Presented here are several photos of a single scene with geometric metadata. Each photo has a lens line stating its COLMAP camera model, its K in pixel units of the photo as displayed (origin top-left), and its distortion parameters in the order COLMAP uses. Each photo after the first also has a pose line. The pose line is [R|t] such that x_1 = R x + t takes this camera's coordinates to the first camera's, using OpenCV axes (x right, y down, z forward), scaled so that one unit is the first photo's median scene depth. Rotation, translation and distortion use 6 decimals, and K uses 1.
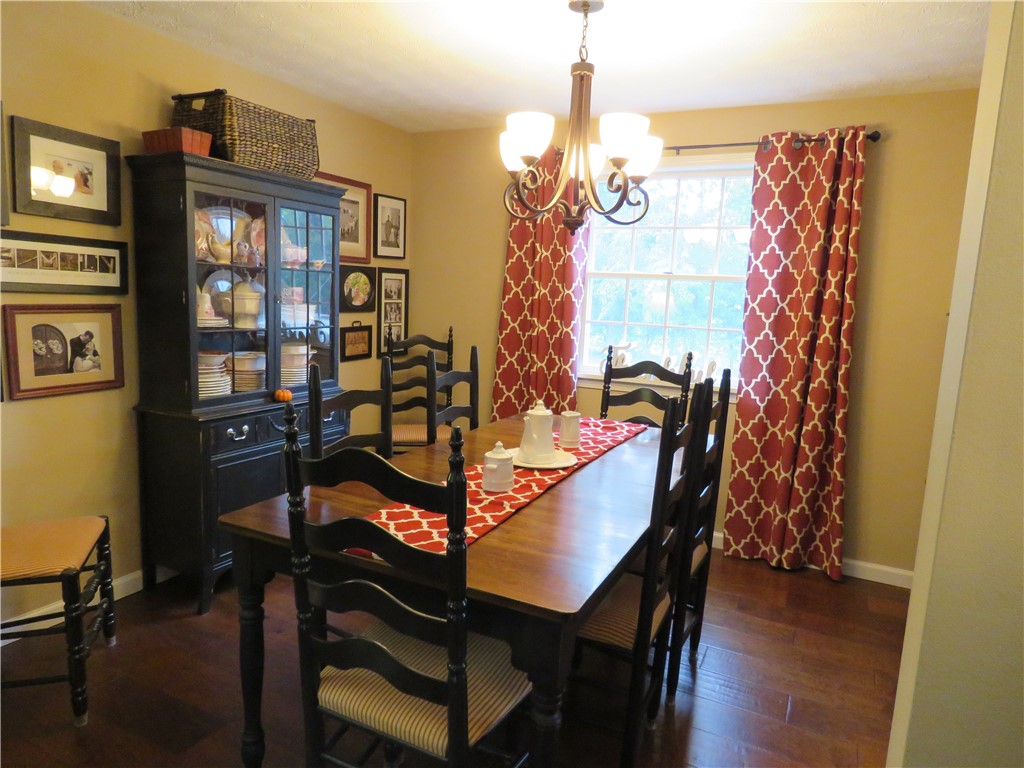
lens RADIAL K [[657.7, 0, 511.8], [0, 657.7, 387.7], [0, 0, 1]] dist [-0.002131, 0.000978]
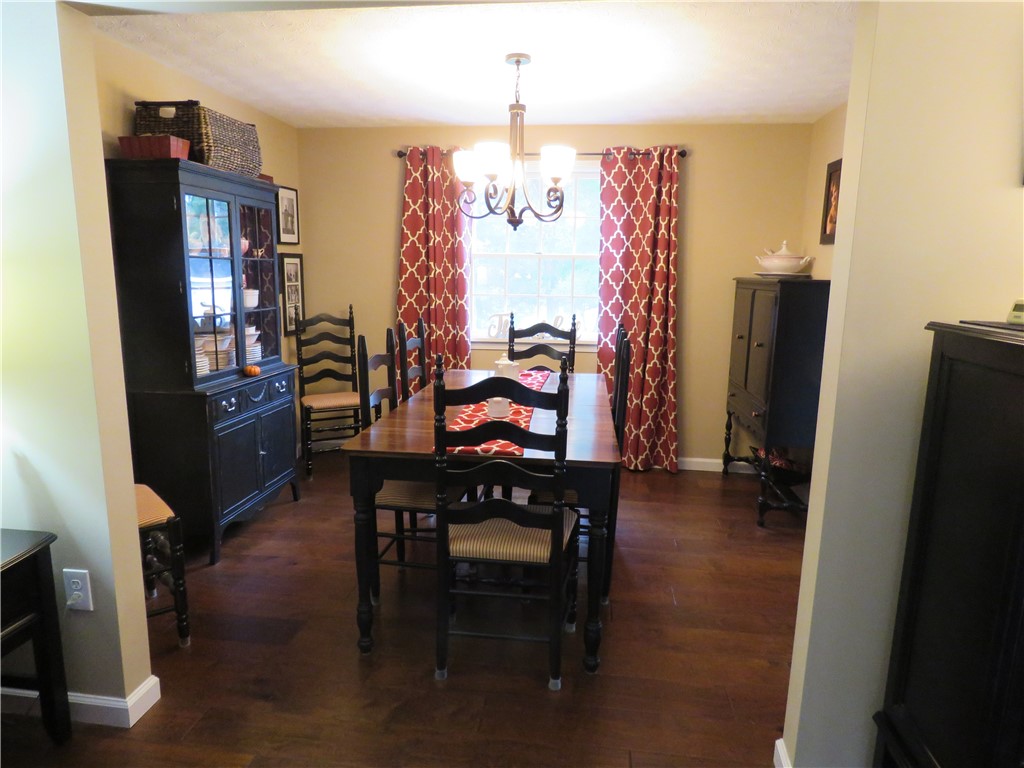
lens RADIAL K [[657.7, 0, 511.8], [0, 657.7, 387.7], [0, 0, 1]] dist [-0.002131, 0.000978]
pose [[0.941369, -0.087888, 0.325729, -0.276721], [0.074681, 0.995806, 0.052859, 0.013414], [-0.329009, -0.025434, 0.943984, -0.205657]]
